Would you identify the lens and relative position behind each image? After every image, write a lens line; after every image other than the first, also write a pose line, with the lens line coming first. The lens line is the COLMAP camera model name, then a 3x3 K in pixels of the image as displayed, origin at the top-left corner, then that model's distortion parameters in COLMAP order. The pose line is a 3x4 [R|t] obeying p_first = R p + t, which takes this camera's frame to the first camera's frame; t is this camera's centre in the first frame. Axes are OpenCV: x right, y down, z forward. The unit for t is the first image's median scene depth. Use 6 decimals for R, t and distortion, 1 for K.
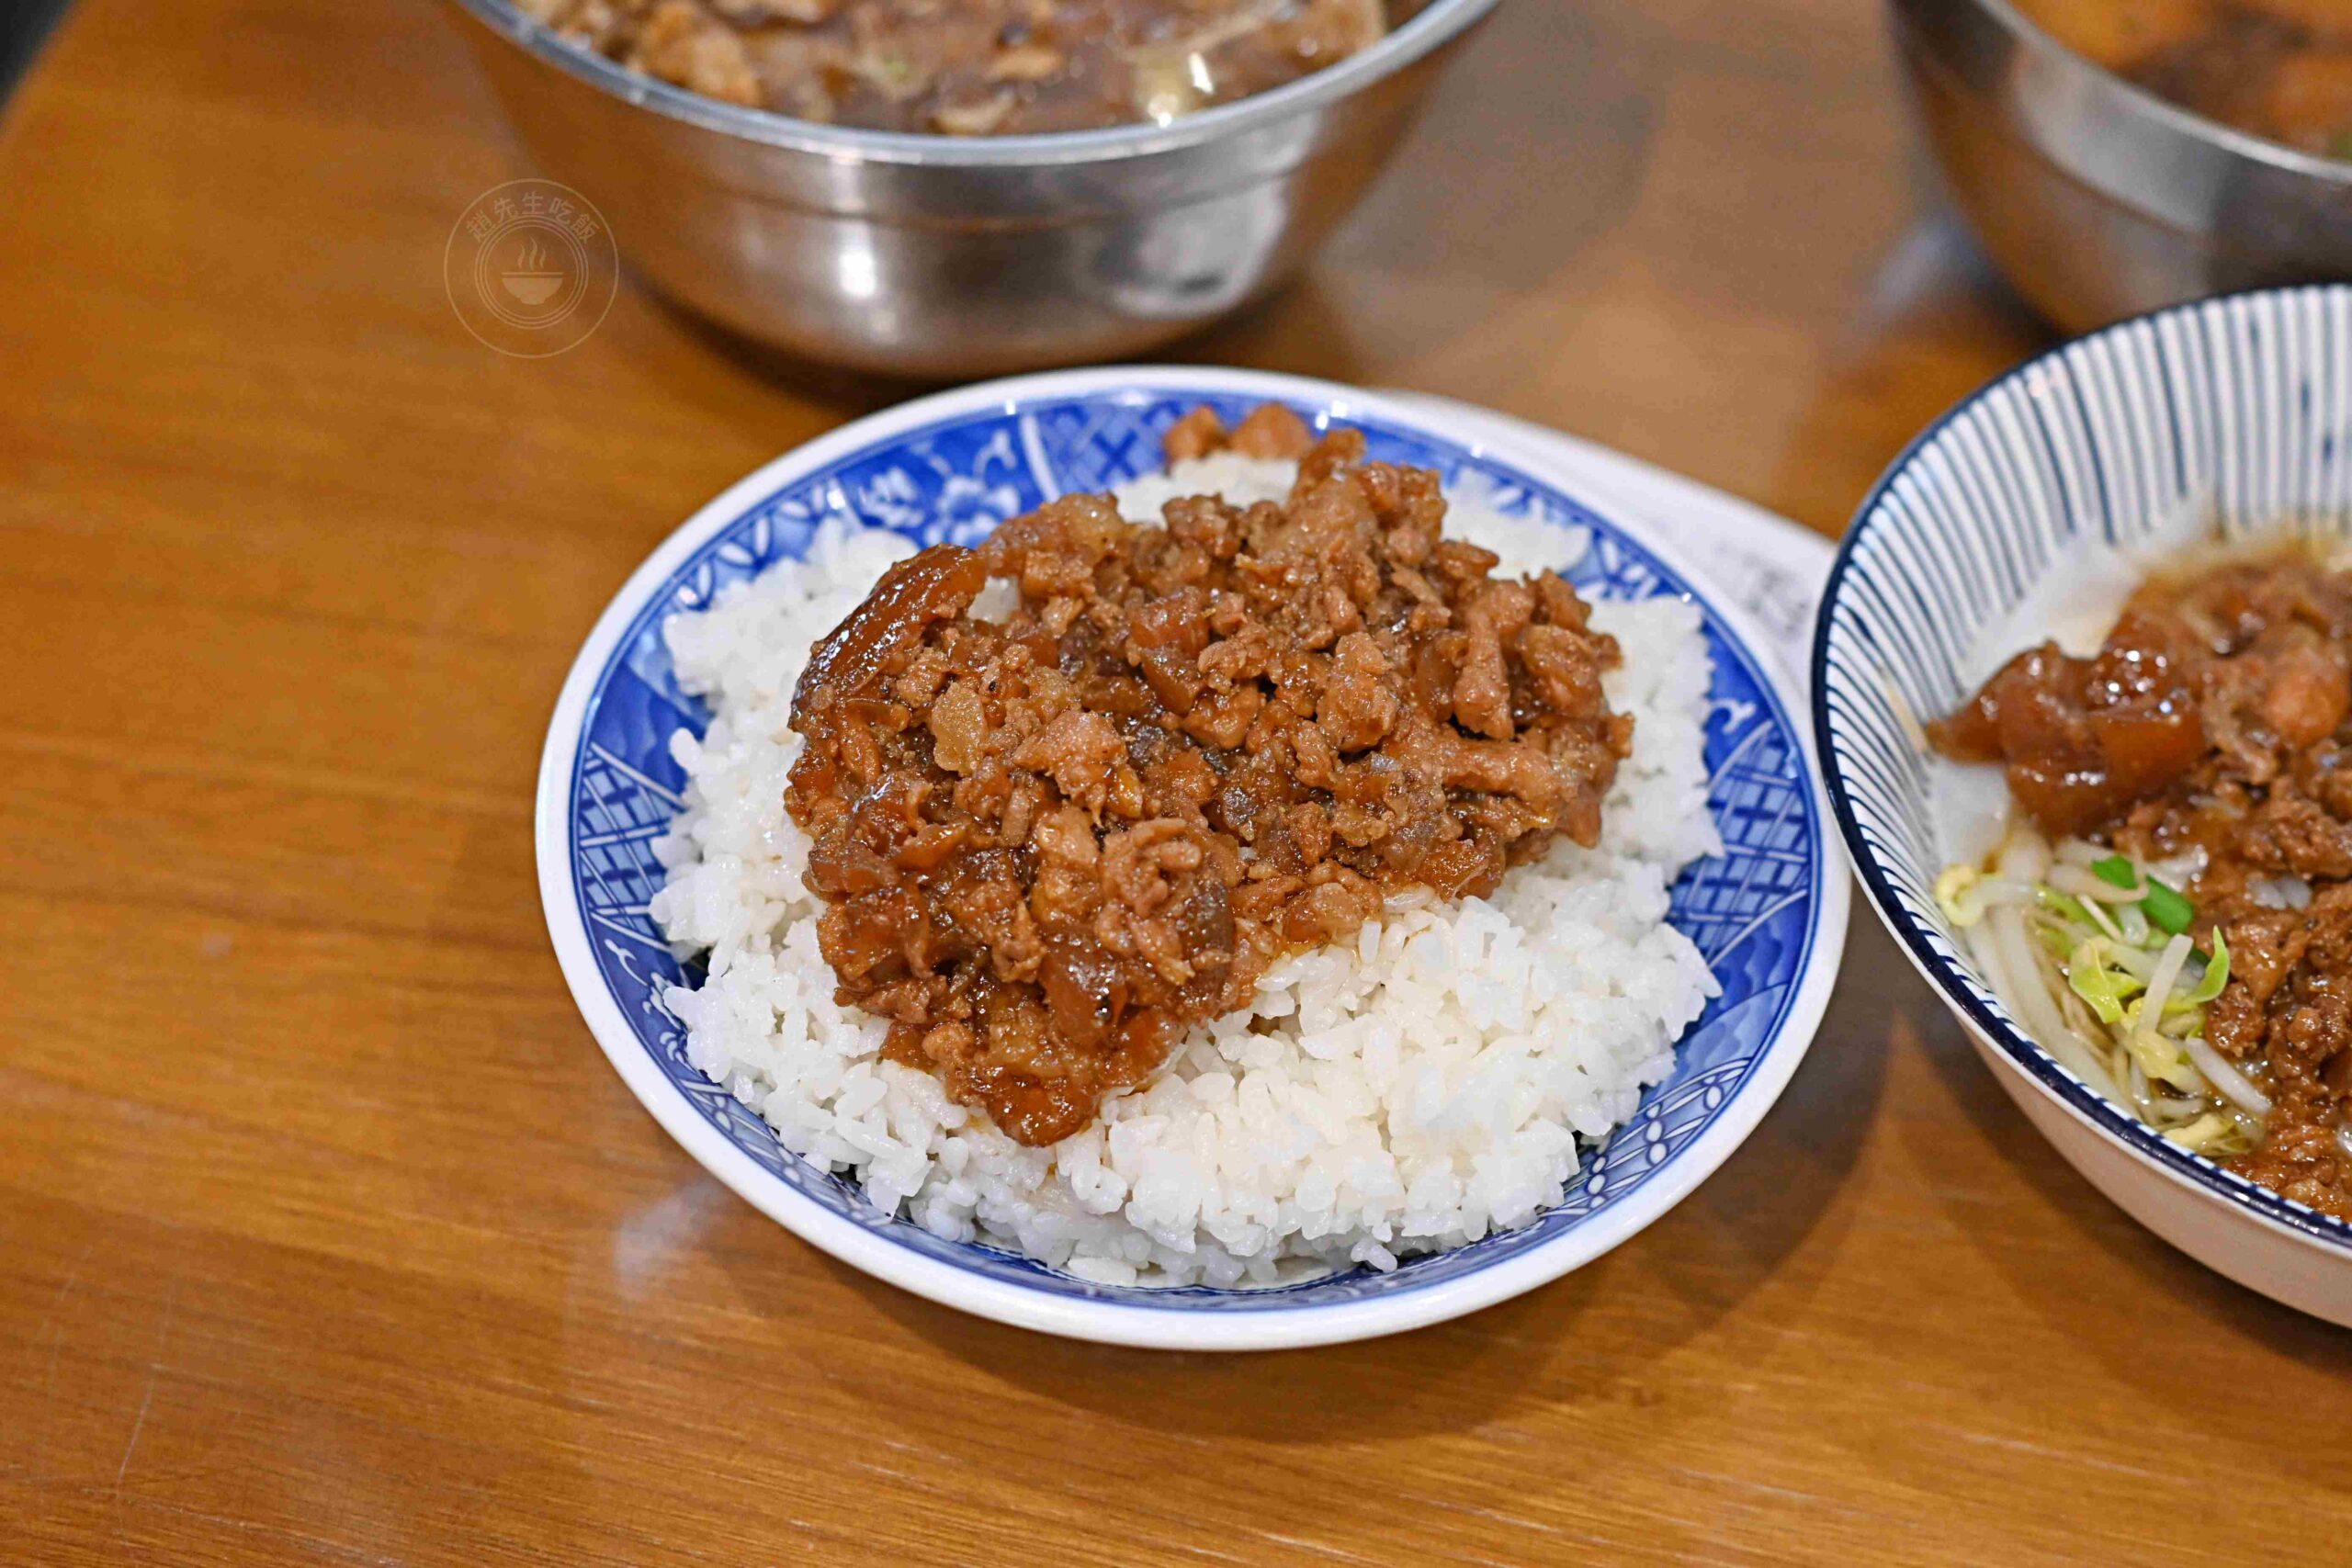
lens RADIAL K [[4928.3, 0, 1173.2], [0, 4928.3, 786.1], [0, 0, 1]] dist [-0.010652, 0.000000]
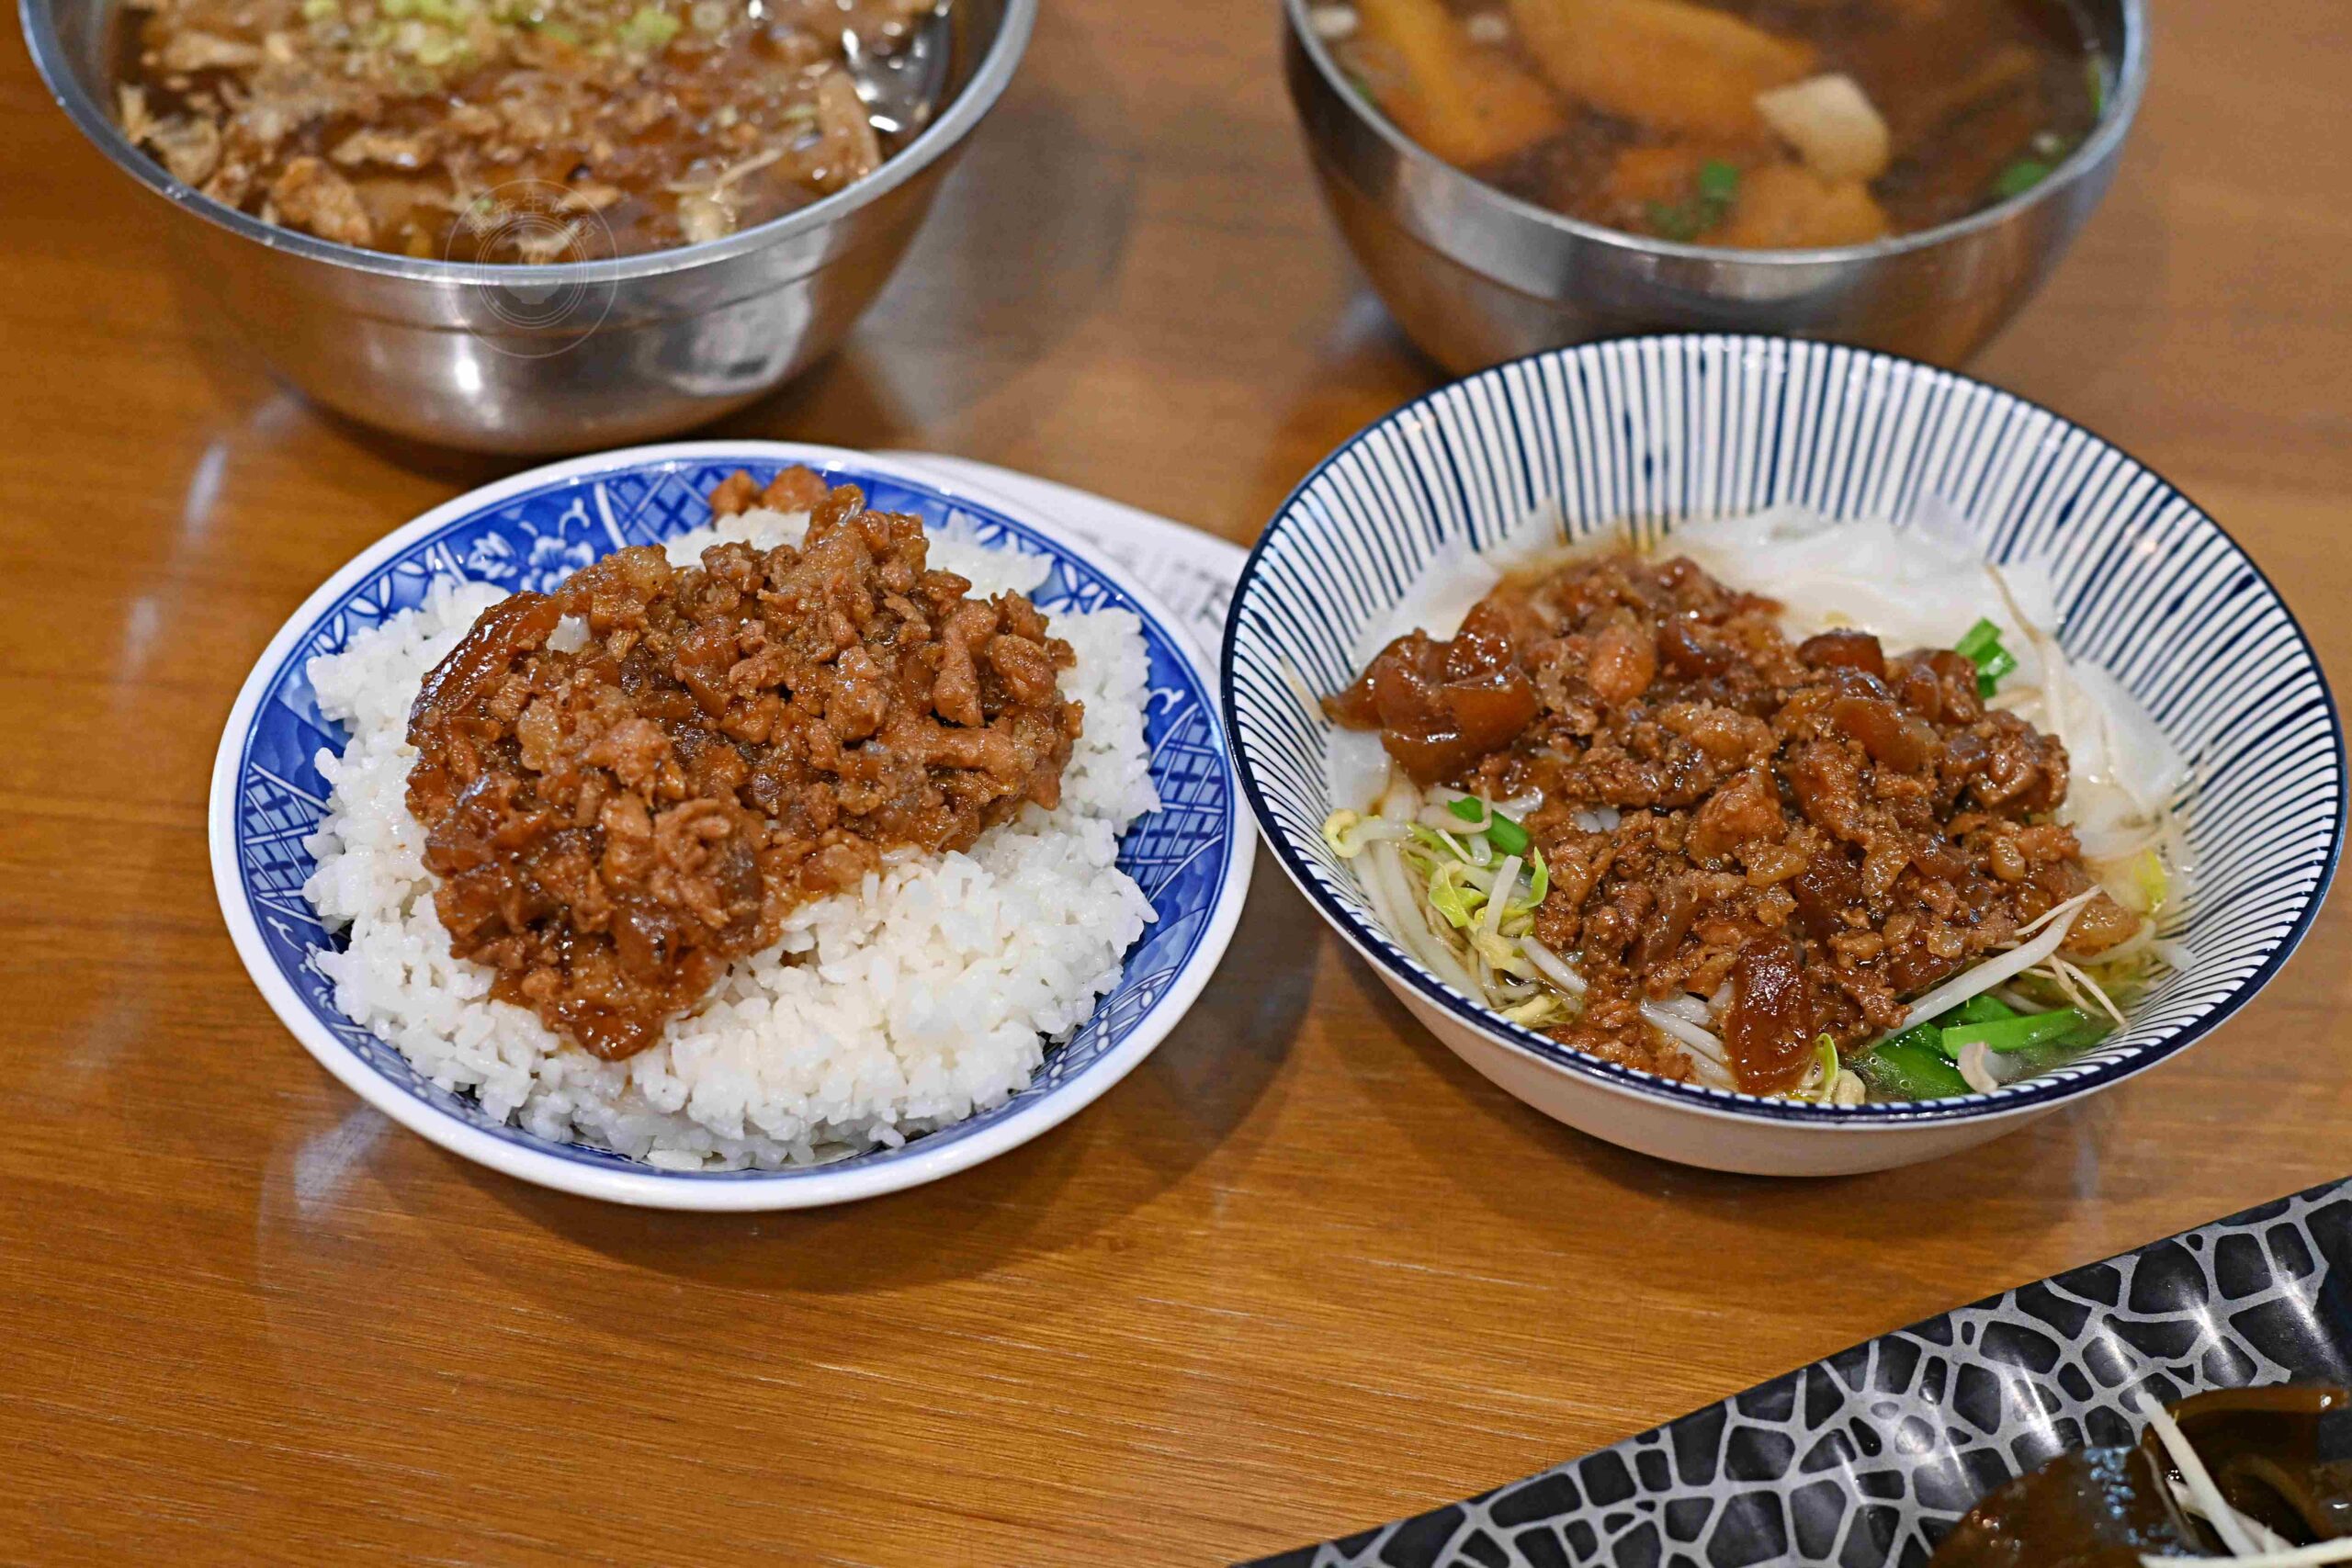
lens RADIAL K [[4928.3, 0, 1180.1], [0, 4928.3, 780.9], [0, 0, 1]] dist [-0.010652, 0.000000]
pose [[0.997600, -0.045279, 0.052390, 0.051232], [0.045597, 0.998948, -0.004890, 0.012794], [-0.052113, 0.007267, 0.998615, -0.261113]]
